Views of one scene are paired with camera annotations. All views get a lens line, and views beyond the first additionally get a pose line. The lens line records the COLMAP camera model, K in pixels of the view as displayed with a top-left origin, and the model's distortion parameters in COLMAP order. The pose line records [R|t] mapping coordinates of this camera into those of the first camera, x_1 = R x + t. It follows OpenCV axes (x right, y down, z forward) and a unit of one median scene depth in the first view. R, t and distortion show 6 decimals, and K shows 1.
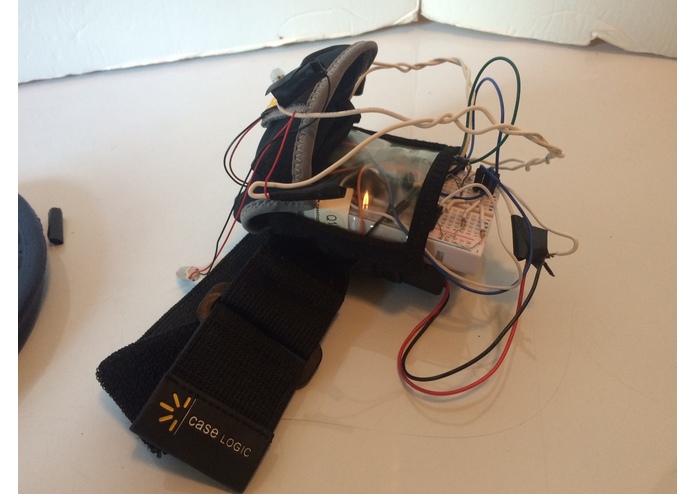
lens RADIAL K [[594.4, 0, 347.5], [0, 594.4, 247.0], [0, 0, 1]] dist [-0.002773, -0.001324]
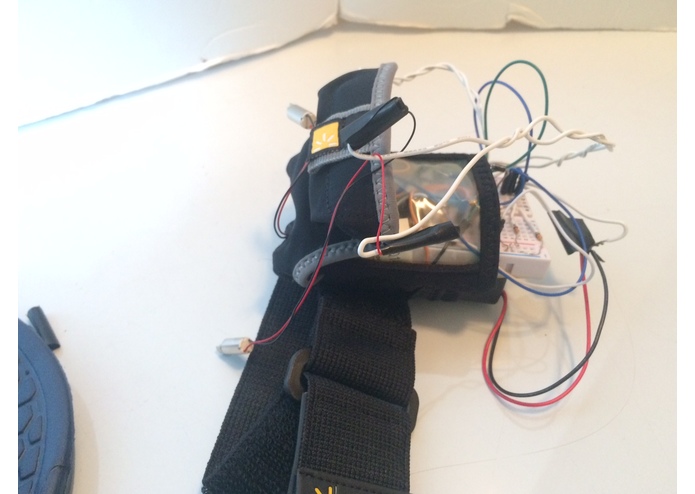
lens RADIAL K [[608.4, 0, 328.4], [0, 608.4, 230.8], [0, 0, 1]] dist [-0.000202, -0.001881]
pose [[0.947843, -0.205170, 0.243922, -0.351772], [0.206124, 0.978281, 0.021893, -0.124634], [-0.243116, 0.029527, 0.969548, 0.083097]]
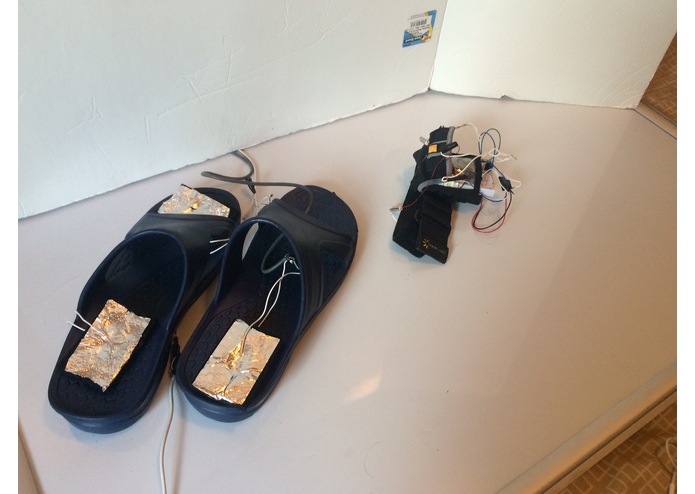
lens RADIAL K [[594.4, 0, 347.5], [0, 594.4, 247.0], [0, 0, 1]] dist [-0.002773, -0.001324]
pose [[0.965803, -0.141515, 0.217250, -1.263240], [0.122879, 0.987661, 0.097087, -0.092261], [-0.228309, -0.067072, 0.971276, -1.941414]]
